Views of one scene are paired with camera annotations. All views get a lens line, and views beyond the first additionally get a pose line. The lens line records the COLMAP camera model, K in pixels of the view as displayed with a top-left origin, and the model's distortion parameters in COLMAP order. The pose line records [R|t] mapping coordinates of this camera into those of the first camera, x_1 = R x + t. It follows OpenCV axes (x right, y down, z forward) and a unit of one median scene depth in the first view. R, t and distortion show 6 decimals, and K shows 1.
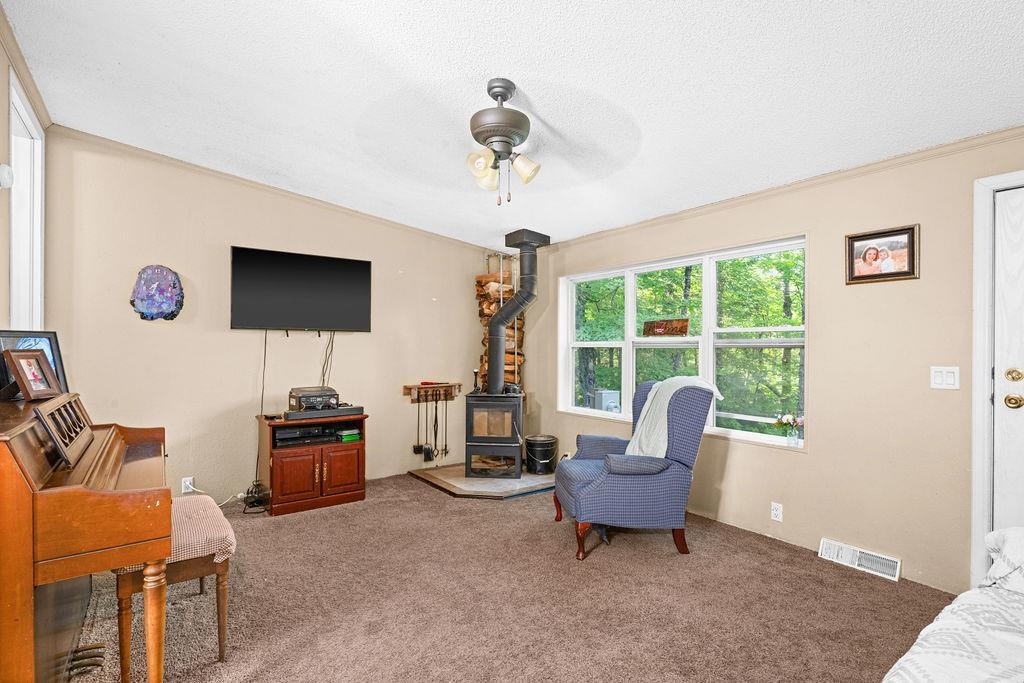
lens RADIAL K [[491.3, 0, 518.0], [0, 491.3, 347.6], [0, 0, 1]] dist [-0.000057, 0.000265]
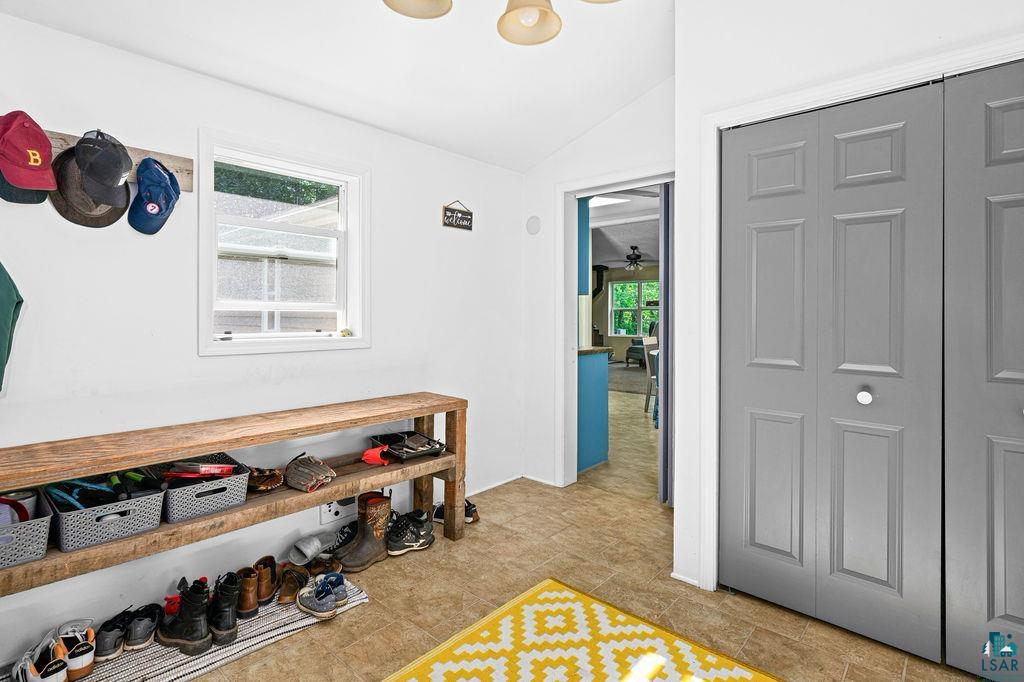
lens RADIAL K [[516.9, 0, 510.7], [0, 516.9, 310.4], [0, 0, 1]] dist [0.103017, 0.000068]
pose [[0.981160, -0.002402, 0.193180, -1.047190], [0.002538, 0.999997, -0.000459, 0.001733], [-0.193178, 0.000941, 0.981163, -1.708088]]
